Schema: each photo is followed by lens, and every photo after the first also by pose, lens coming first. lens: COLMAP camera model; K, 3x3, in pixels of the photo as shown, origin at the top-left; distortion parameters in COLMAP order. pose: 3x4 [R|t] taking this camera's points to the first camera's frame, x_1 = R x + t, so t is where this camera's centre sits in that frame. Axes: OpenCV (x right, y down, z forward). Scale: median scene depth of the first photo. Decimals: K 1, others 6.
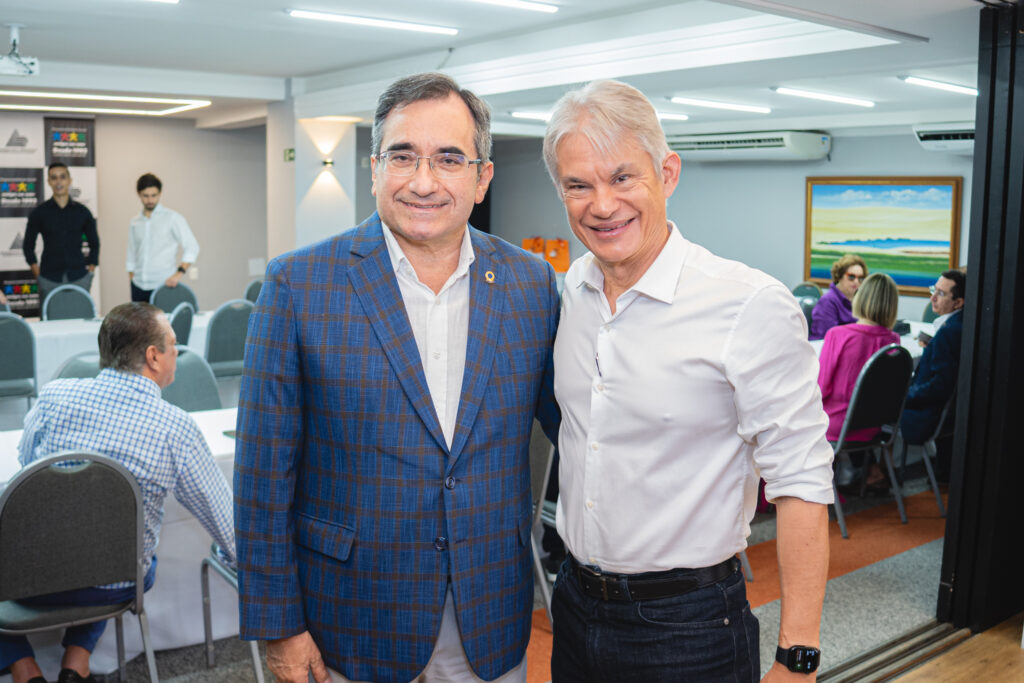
lens RADIAL K [[1013.7, 0, 512.9], [0, 1013.7, 323.8], [0, 0, 1]] dist [-0.125547, 0.018013]
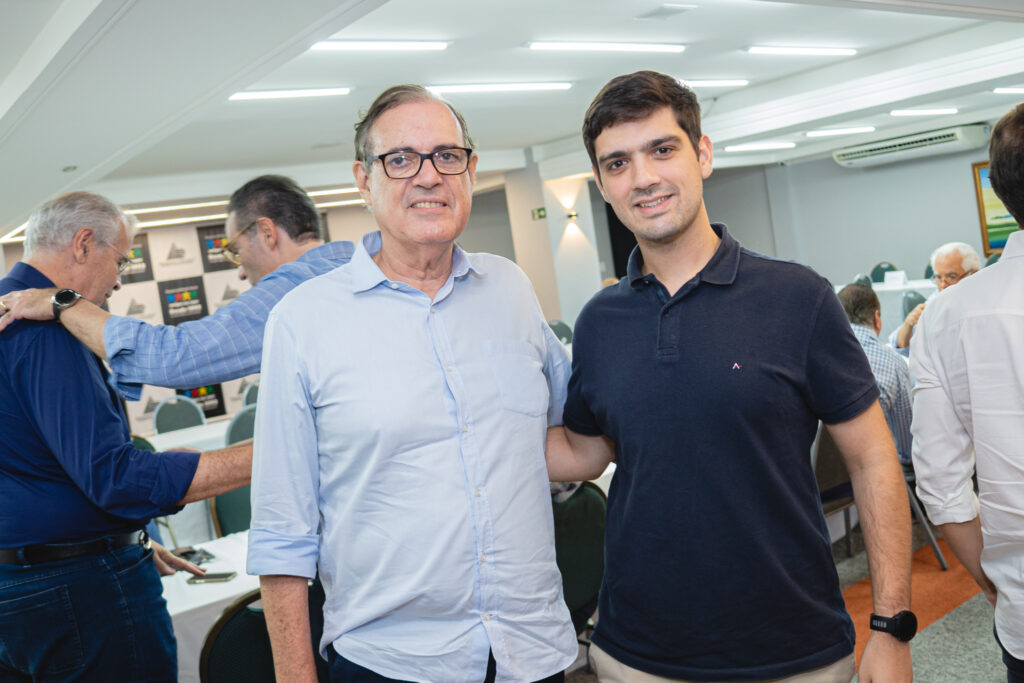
lens RADIAL K [[1013.7, 0, 512.9], [0, 1013.7, 323.8], [0, 0, 1]] dist [-0.125547, 0.018013]
pose [[0.986876, -0.160867, -0.014040, -0.247873], [0.159884, 0.985619, -0.054701, 0.012427], [0.022637, 0.051739, 0.998404, -0.136496]]
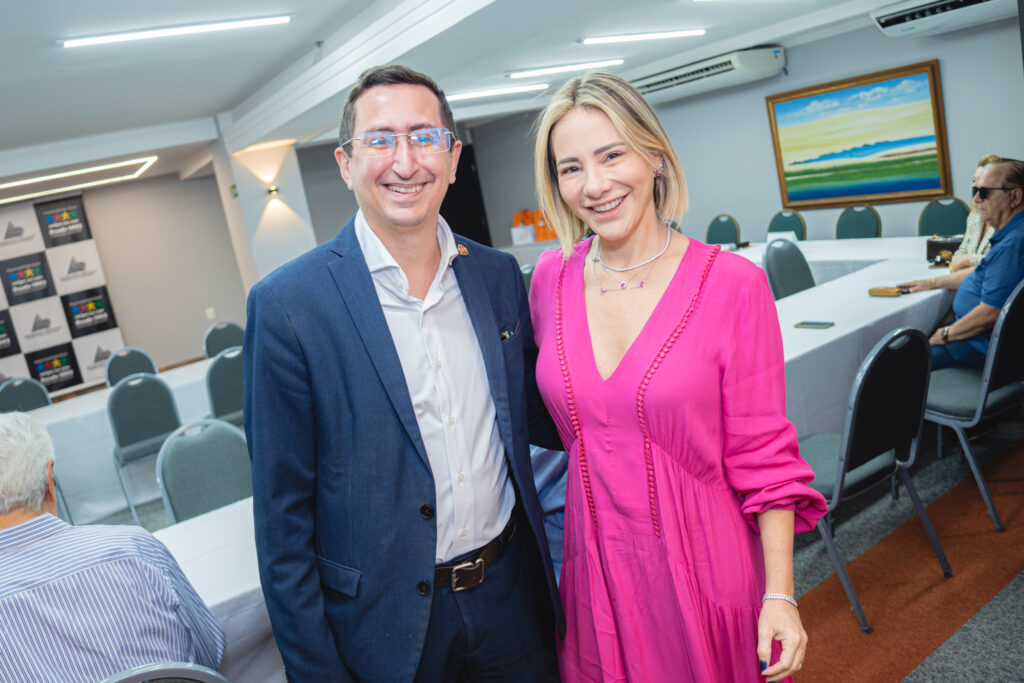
lens RADIAL K [[786.6, 0, 497.1], [0, 786.6, 345.9], [0, 0, 1]] dist [-0.116166, 0.008862]
pose [[0.974524, -0.187969, -0.122355, 0.094307], [0.198830, 0.976469, 0.083516, -0.029695], [0.103778, -0.105716, 0.988966, 0.244571]]
